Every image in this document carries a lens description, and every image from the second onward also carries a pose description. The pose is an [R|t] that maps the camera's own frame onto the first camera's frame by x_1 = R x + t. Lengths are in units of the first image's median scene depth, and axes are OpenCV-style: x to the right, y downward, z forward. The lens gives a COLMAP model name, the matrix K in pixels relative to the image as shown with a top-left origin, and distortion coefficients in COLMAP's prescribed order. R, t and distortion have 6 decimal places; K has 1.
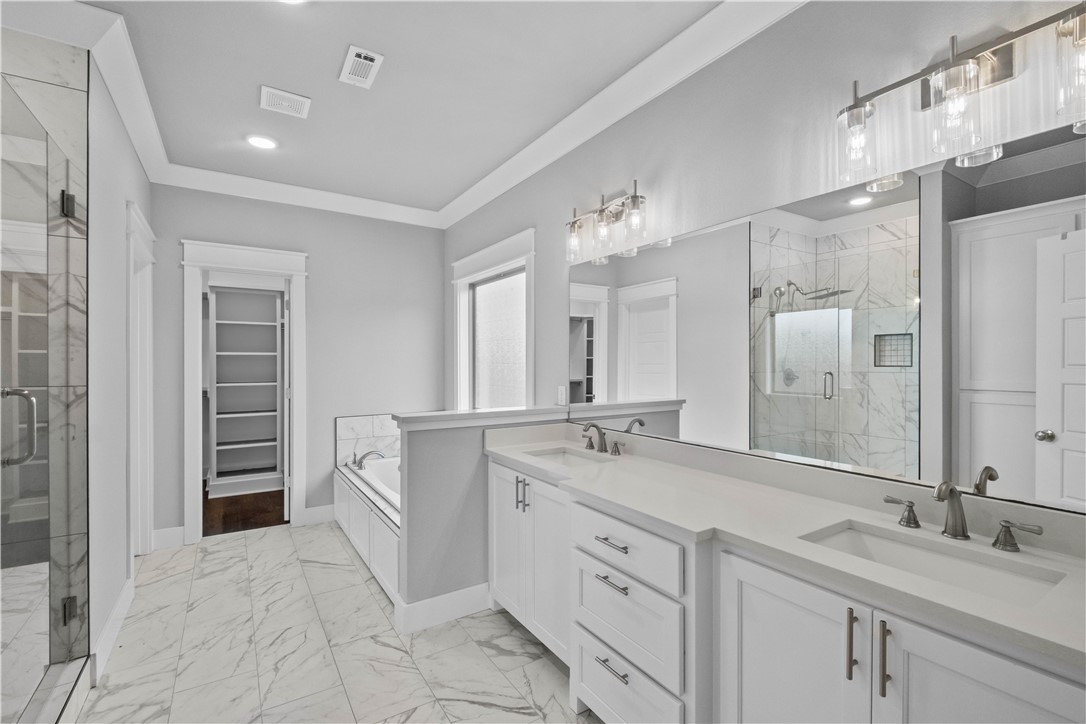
lens RADIAL K [[484.6, 0, 537.9], [0, 484.6, 372.4], [0, 0, 1]] dist [-0.001136, -0.000217]
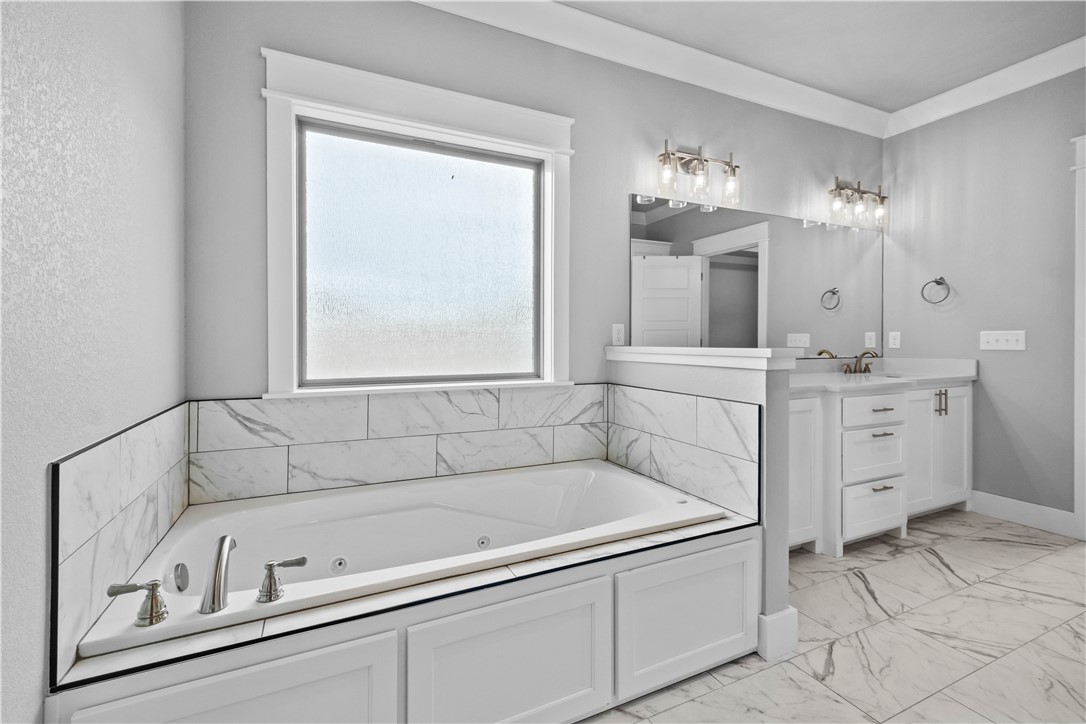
lens RADIAL K [[461.6, 0, 540.3], [0, 461.6, 340.3], [0, 0, 1]] dist [0.000978, -0.009548]
pose [[0.147264, -0.022933, 0.988831, -1.077422], [0.006147, 0.999733, 0.022270, 0.051140], [-0.989078, 0.002798, 0.147366, 1.352550]]
